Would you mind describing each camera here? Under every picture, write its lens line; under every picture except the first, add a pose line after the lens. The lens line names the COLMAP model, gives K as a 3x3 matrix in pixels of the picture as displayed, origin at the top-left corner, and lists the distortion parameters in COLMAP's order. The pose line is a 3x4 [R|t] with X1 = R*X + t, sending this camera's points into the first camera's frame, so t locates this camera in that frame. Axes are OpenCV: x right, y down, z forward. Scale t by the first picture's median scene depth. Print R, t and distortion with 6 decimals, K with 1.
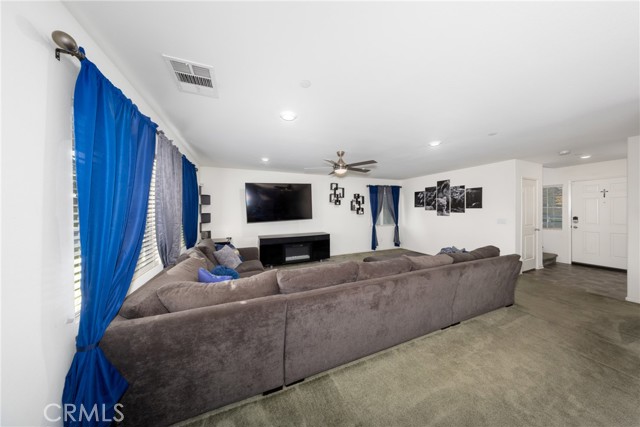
lens RADIAL K [[184.8, 0, 318.0], [0, 184.8, 210.6], [0, 0, 1]] dist [-0.001474, -0.000072]
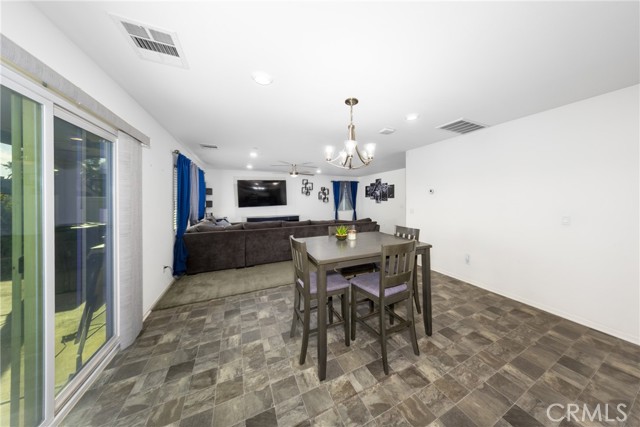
lens RADIAL K [[184.8, 0, 334.2], [0, 184.8, 199.5], [0, 0, 1]] dist [-0.001474, -0.000072]
pose [[0.997332, 0.003689, 0.072901, 0.205039], [-0.003431, 0.999987, -0.003673, 0.005085], [-0.072914, 0.003413, 0.997332, -0.396616]]
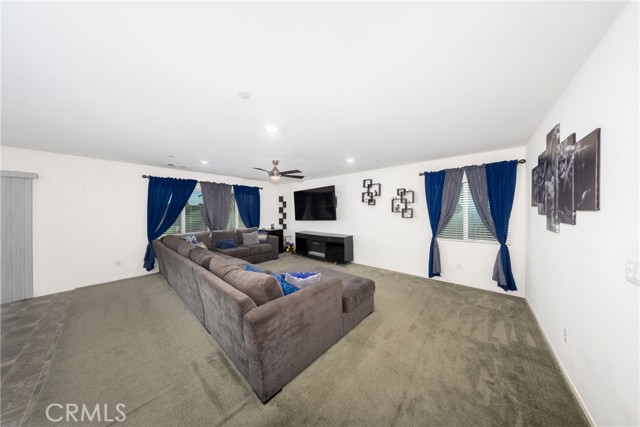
lens RADIAL K [[184.8, 0, 318.8], [0, 184.8, 211.3], [0, 0, 1]] dist [-0.001474, -0.000072]
pose [[0.447449, 0.008682, -0.894267, 0.743990], [-0.001390, 0.999958, 0.009013, -0.011251], [0.894308, -0.002790, 0.447442, 0.428656]]
